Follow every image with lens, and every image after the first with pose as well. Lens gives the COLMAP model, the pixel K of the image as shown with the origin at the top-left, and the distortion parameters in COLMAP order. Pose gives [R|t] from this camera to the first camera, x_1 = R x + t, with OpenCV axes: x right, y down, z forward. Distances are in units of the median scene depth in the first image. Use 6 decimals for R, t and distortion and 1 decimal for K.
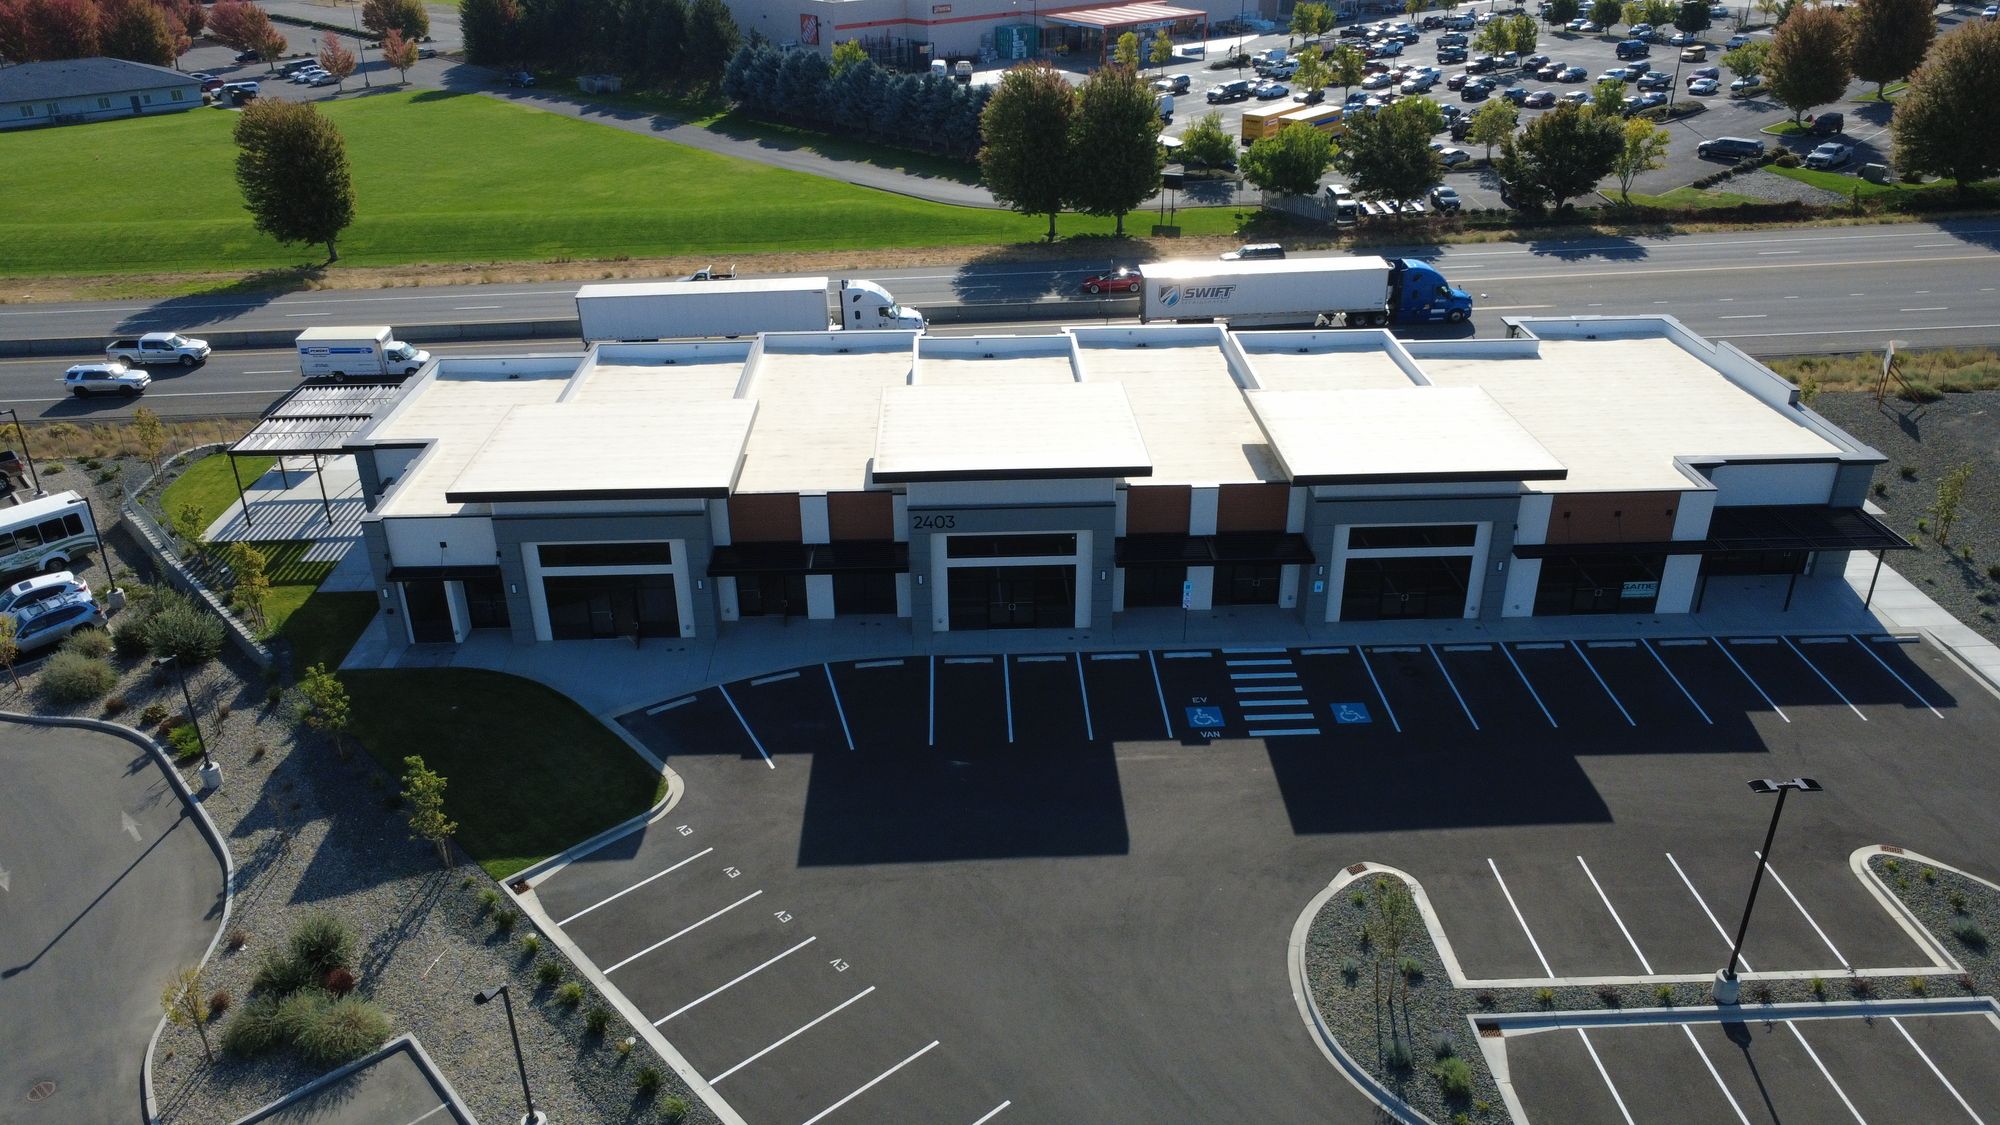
lens RADIAL K [[1455.3, 0, 992.8], [0, 1455.3, 564.5], [0, 0, 1]] dist [-0.002994, 0.000812]
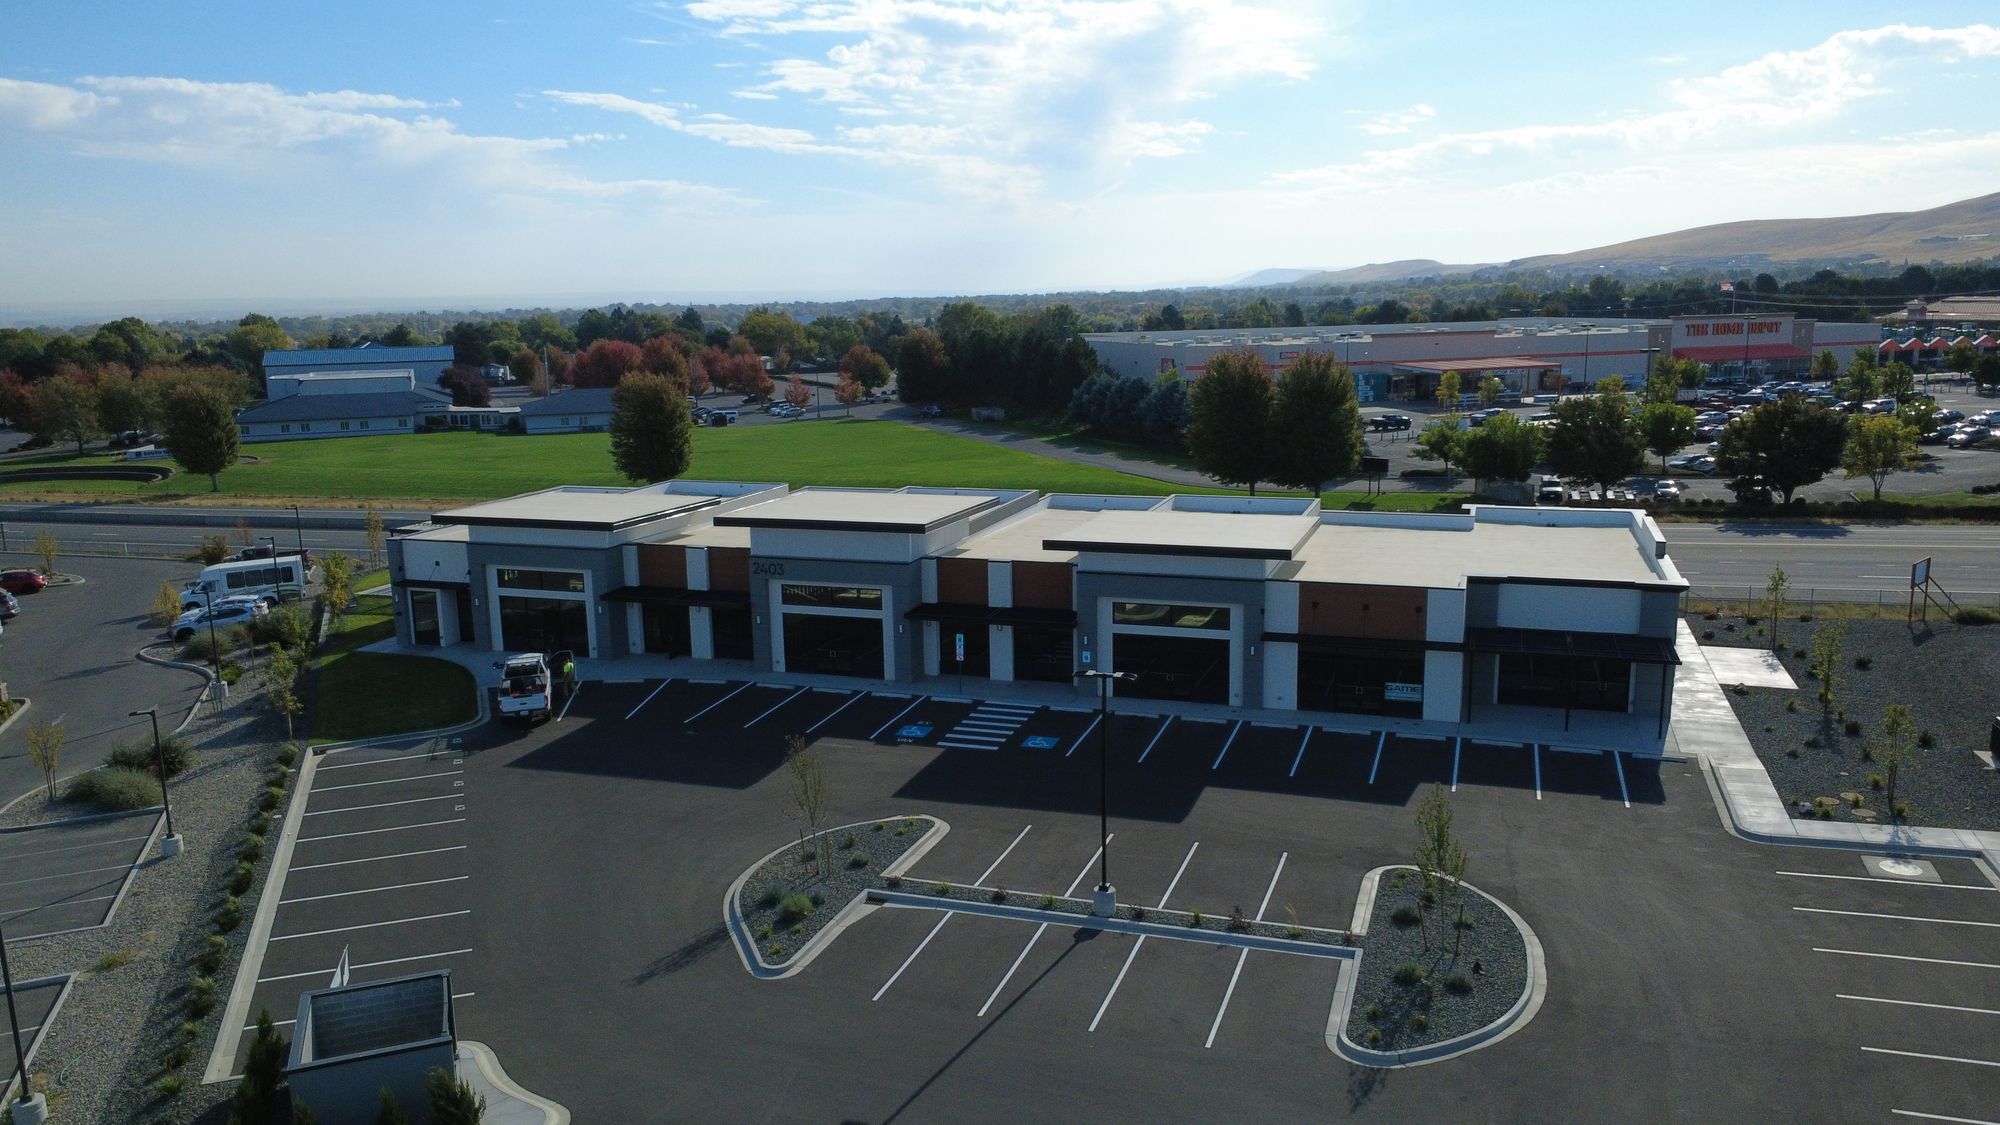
lens RADIAL K [[1455.3, 0, 1001.3], [0, 1455.3, 554.4], [0, 0, 1]] dist [-0.002994, 0.000812]
pose [[0.934202, 0.053669, -0.352684, 0.549945], [-0.149118, 0.956855, -0.249383, 0.224999], [0.324084, 0.285566, 0.901899, -0.025159]]
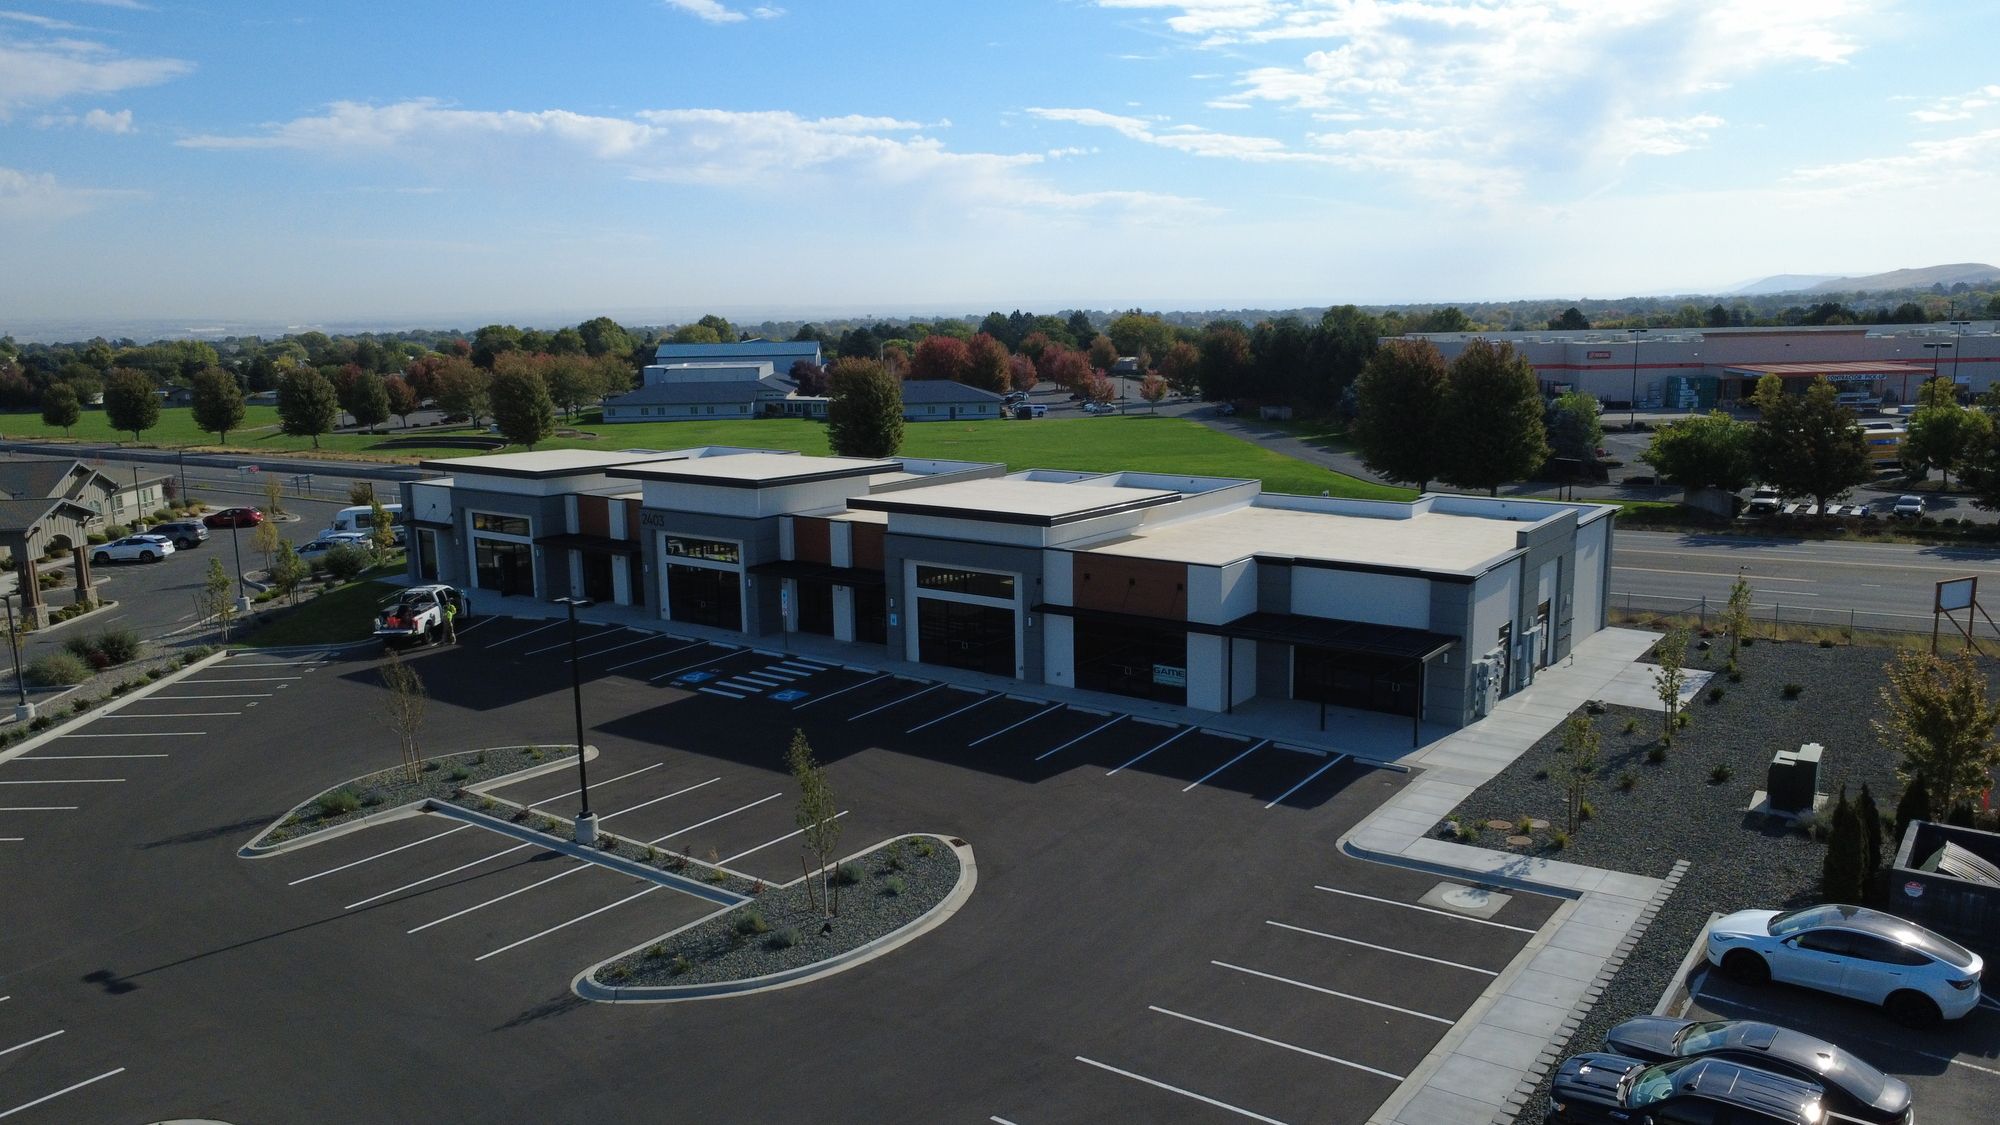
lens RADIAL K [[1455.3, 0, 1007.4], [0, 1455.3, 563.4], [0, 0, 1]] dist [-0.002994, 0.000812]
pose [[0.784416, 0.101443, -0.611882, 0.953403], [-0.267653, 0.945313, -0.186402, 0.155288], [0.559511, 0.309990, 0.768670, 0.209047]]
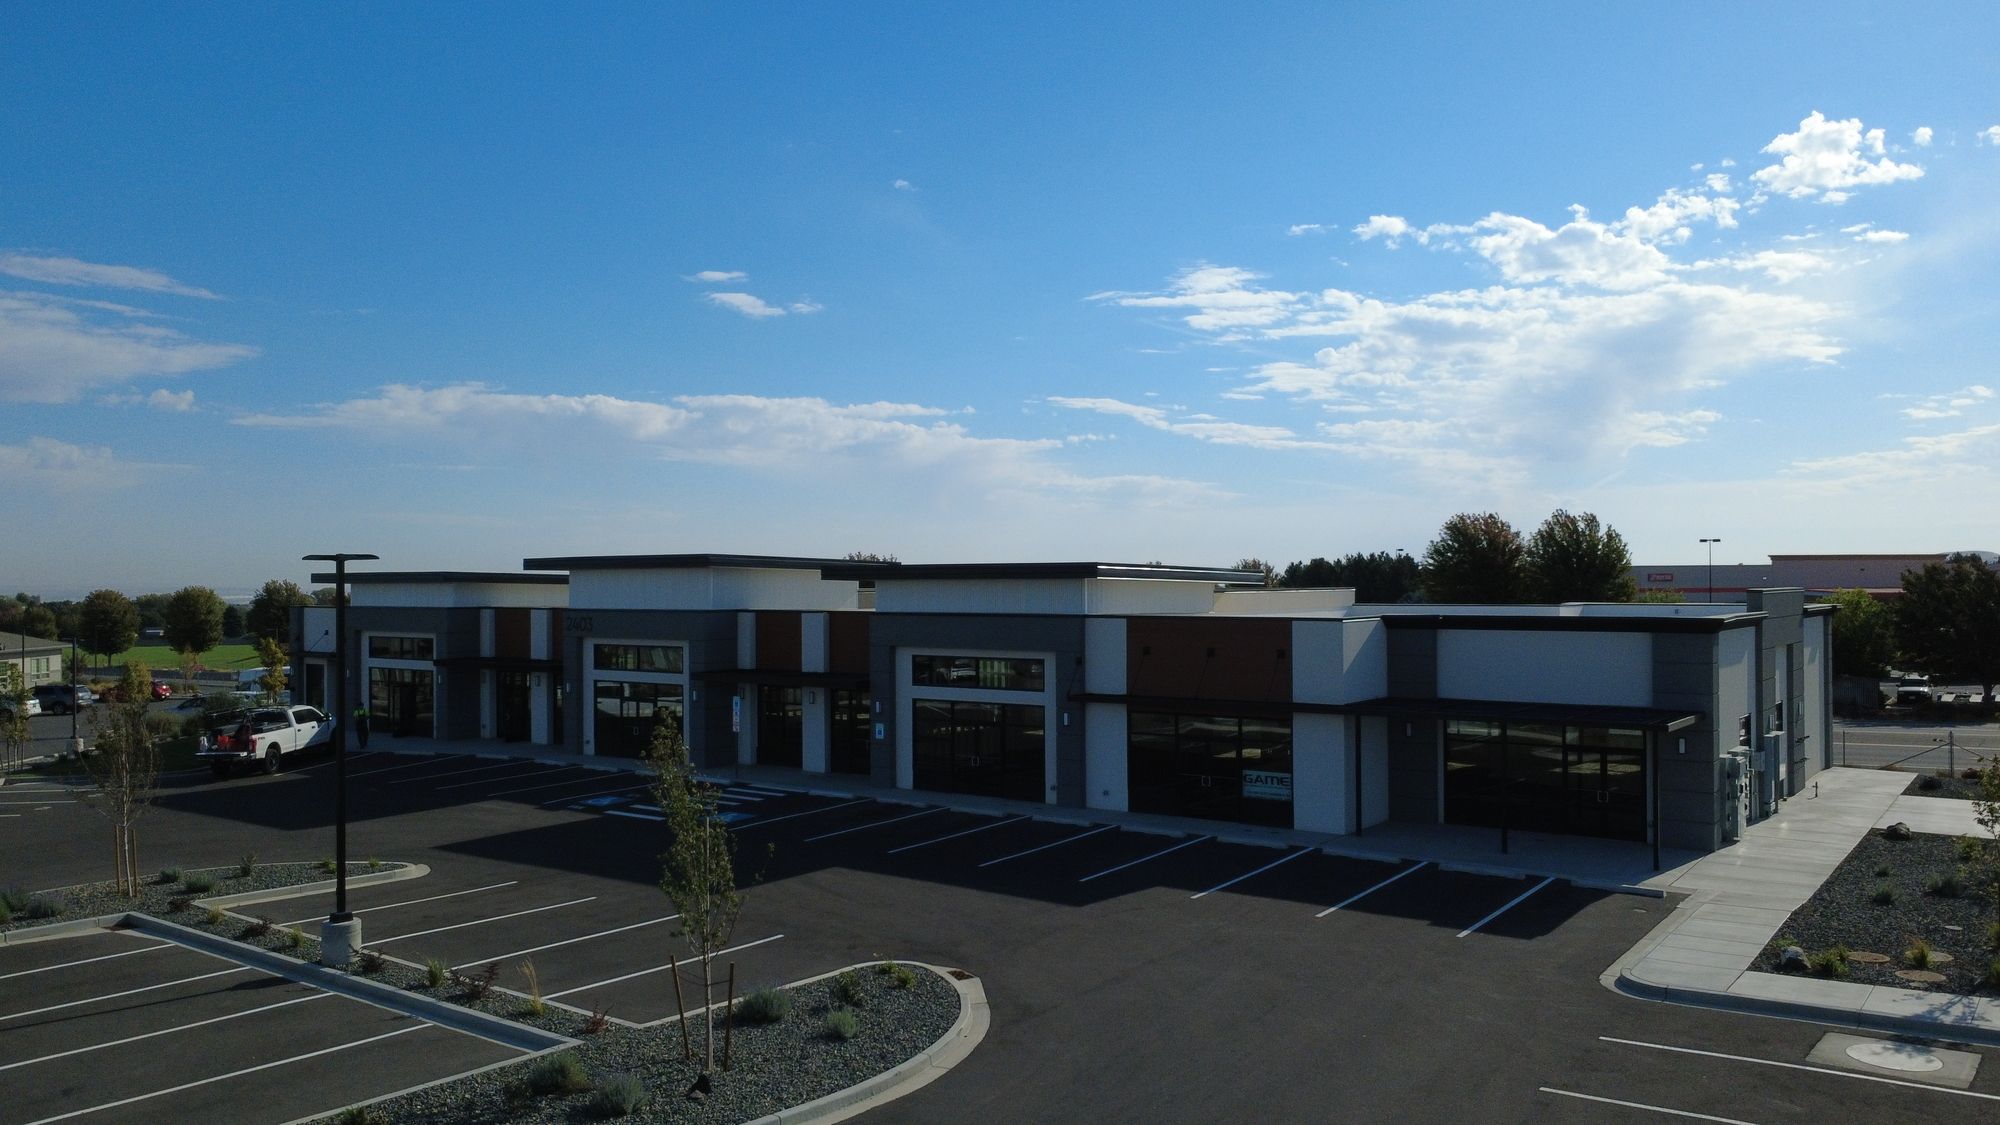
lens RADIAL K [[1455.3, 0, 1014.1], [0, 1455.3, 576.8], [0, 0, 1]] dist [-0.002994, 0.000812]
pose [[0.779383, -0.000466, -0.626548, 0.787118], [-0.281078, 0.893465, -0.350307, 0.199918], [0.559962, 0.449133, 0.696220, 0.453184]]
